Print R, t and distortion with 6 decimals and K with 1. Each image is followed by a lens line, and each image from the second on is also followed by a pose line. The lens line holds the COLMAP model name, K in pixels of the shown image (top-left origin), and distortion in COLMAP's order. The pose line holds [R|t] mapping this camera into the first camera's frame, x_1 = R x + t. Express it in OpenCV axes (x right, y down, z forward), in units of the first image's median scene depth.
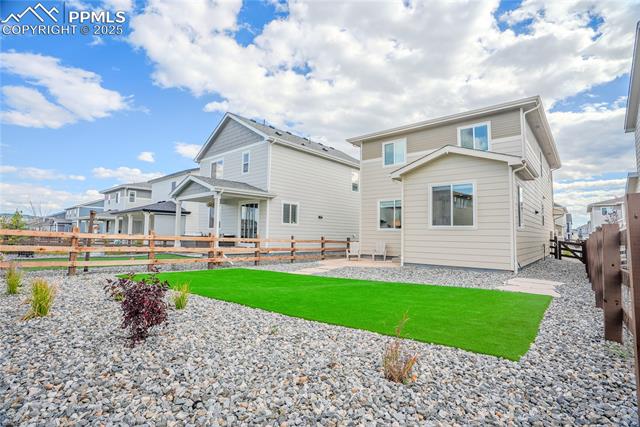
lens RADIAL K [[315.0, 0, 319.8], [0, 315.0, 213.7], [0, 0, 1]] dist [-0.035662, 0.000706]
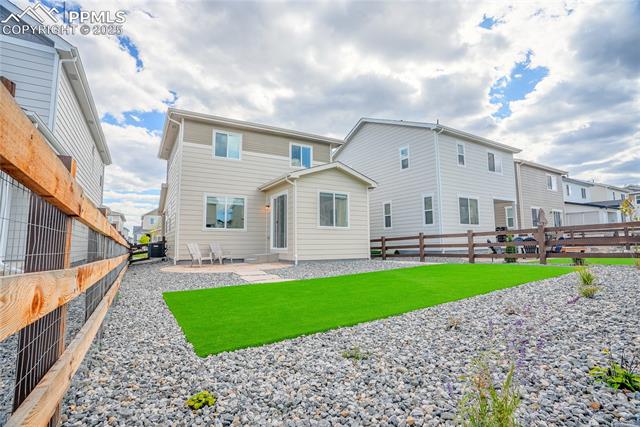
lens RADIAL K [[315.0, 0, 319.9], [0, 315.0, 212.1], [0, 0, 1]] dist [-0.035662, 0.000706]
pose [[0.320492, 0.077208, 0.944099, -0.620874], [-0.051687, 0.996613, -0.063957, 0.052111], [-0.945840, -0.028300, 0.323398, 0.529747]]
